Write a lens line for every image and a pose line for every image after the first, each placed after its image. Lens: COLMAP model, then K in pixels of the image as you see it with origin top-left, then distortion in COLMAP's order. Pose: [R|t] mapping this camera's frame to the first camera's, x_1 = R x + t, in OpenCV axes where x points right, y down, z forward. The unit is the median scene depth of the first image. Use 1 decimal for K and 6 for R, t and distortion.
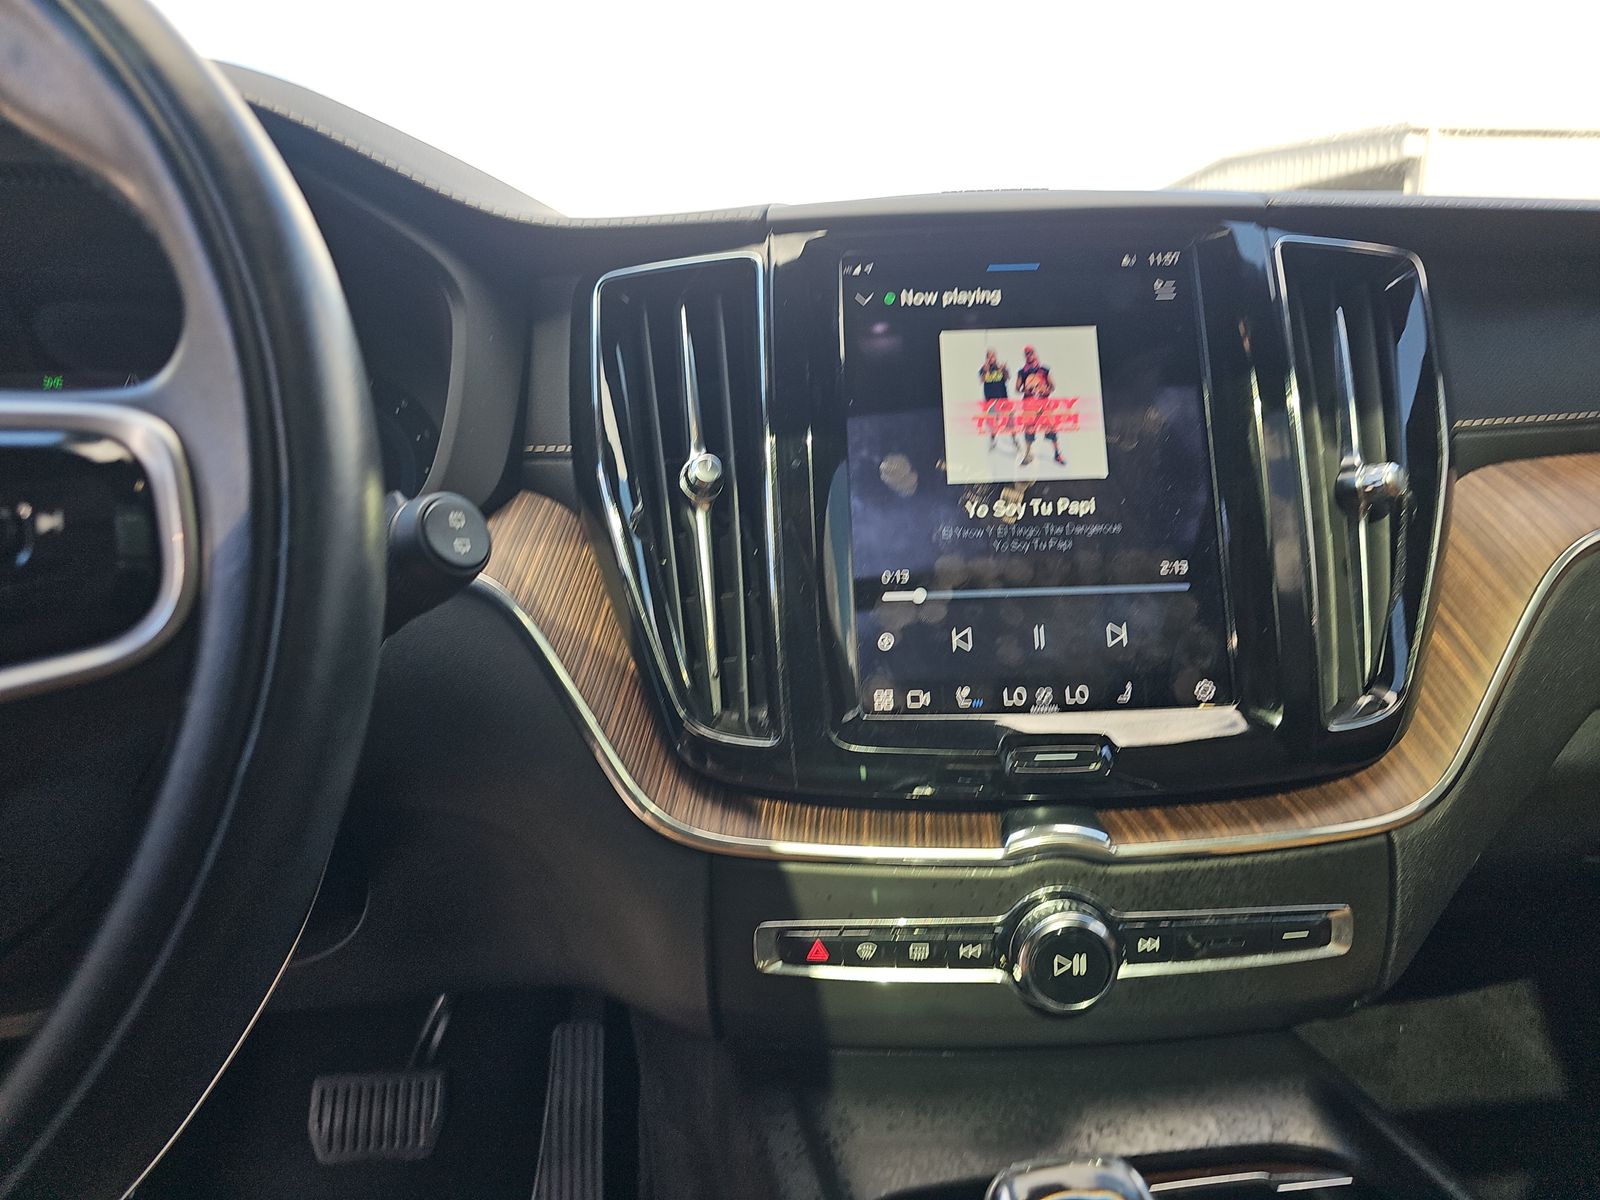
lens RADIAL K [[1100.5, 0, 800.0], [0, 1100.5, 600.0], [0, 0, 1]] dist [0.036473, -0.030164]
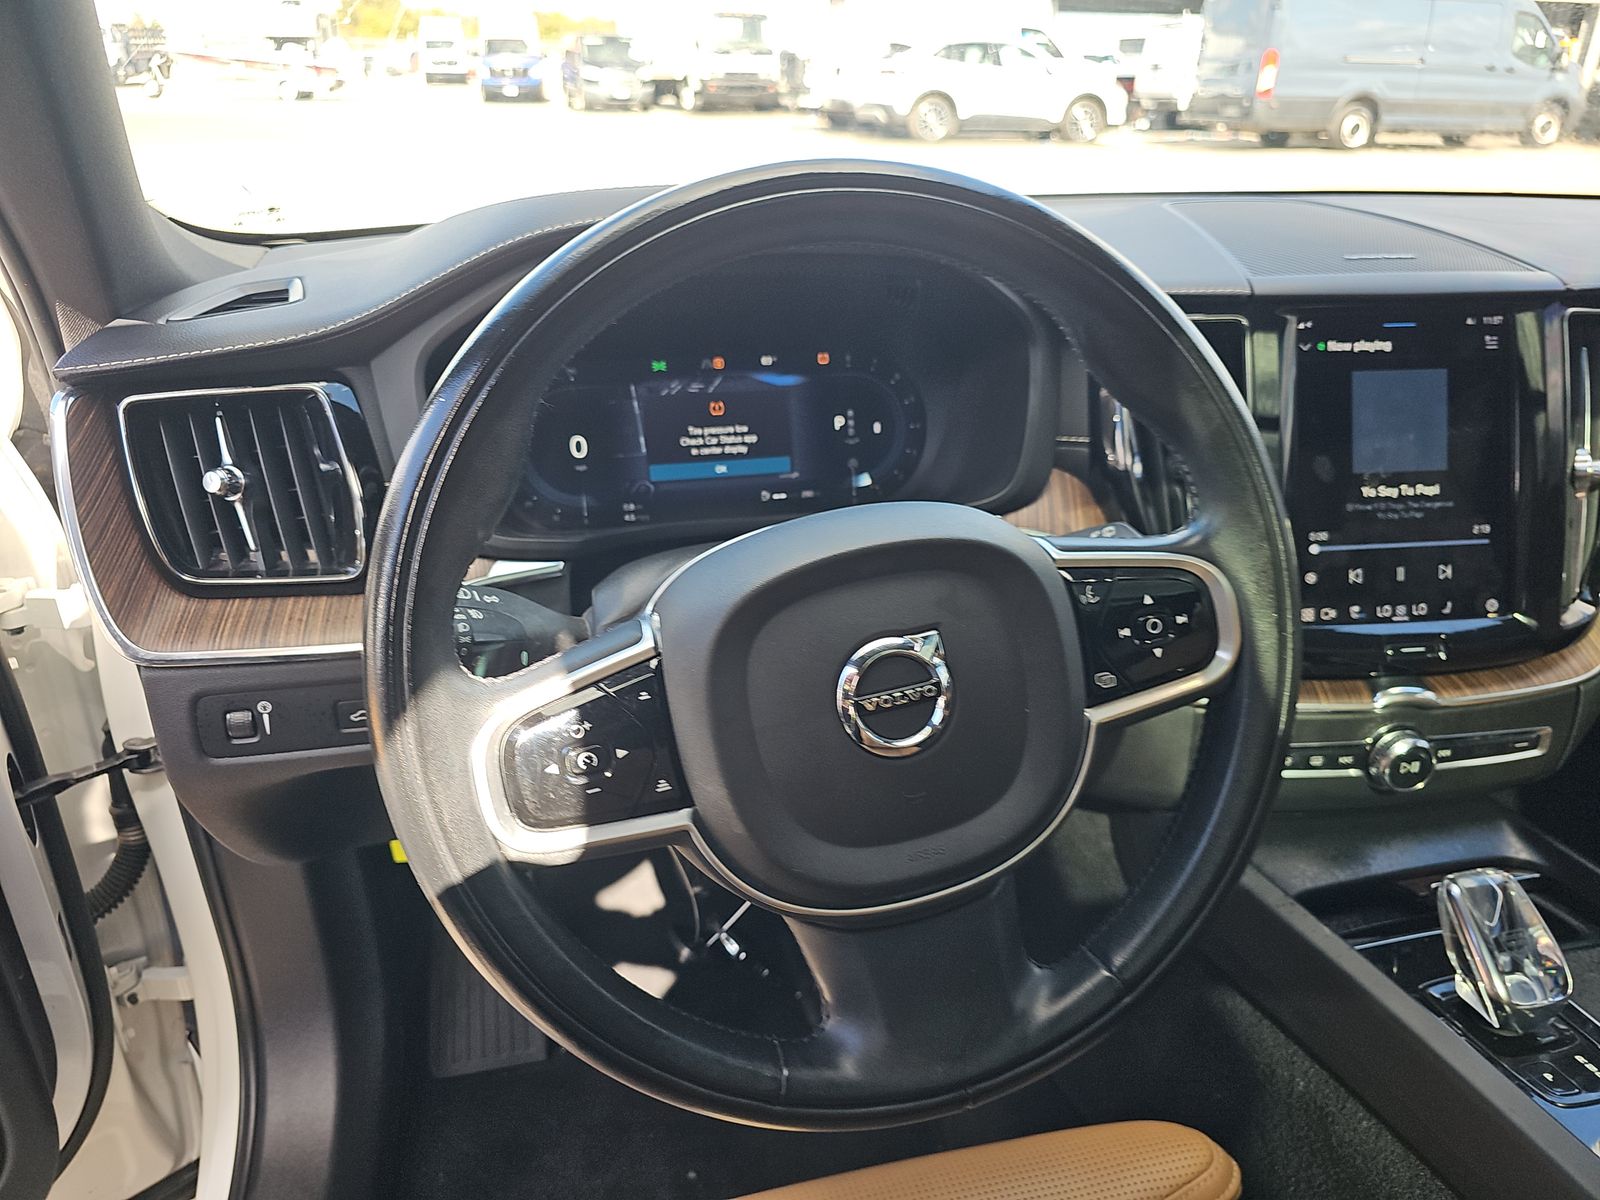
lens RADIAL K [[1100.5, 0, 800.0], [0, 1100.5, 600.0], [0, 0, 1]] dist [0.036473, -0.030164]
pose [[0.993011, -0.013217, 0.117281, -0.842992], [-0.013813, 0.973866, 0.226705, -0.284014], [-0.117212, -0.226740, 0.966877, -0.470424]]
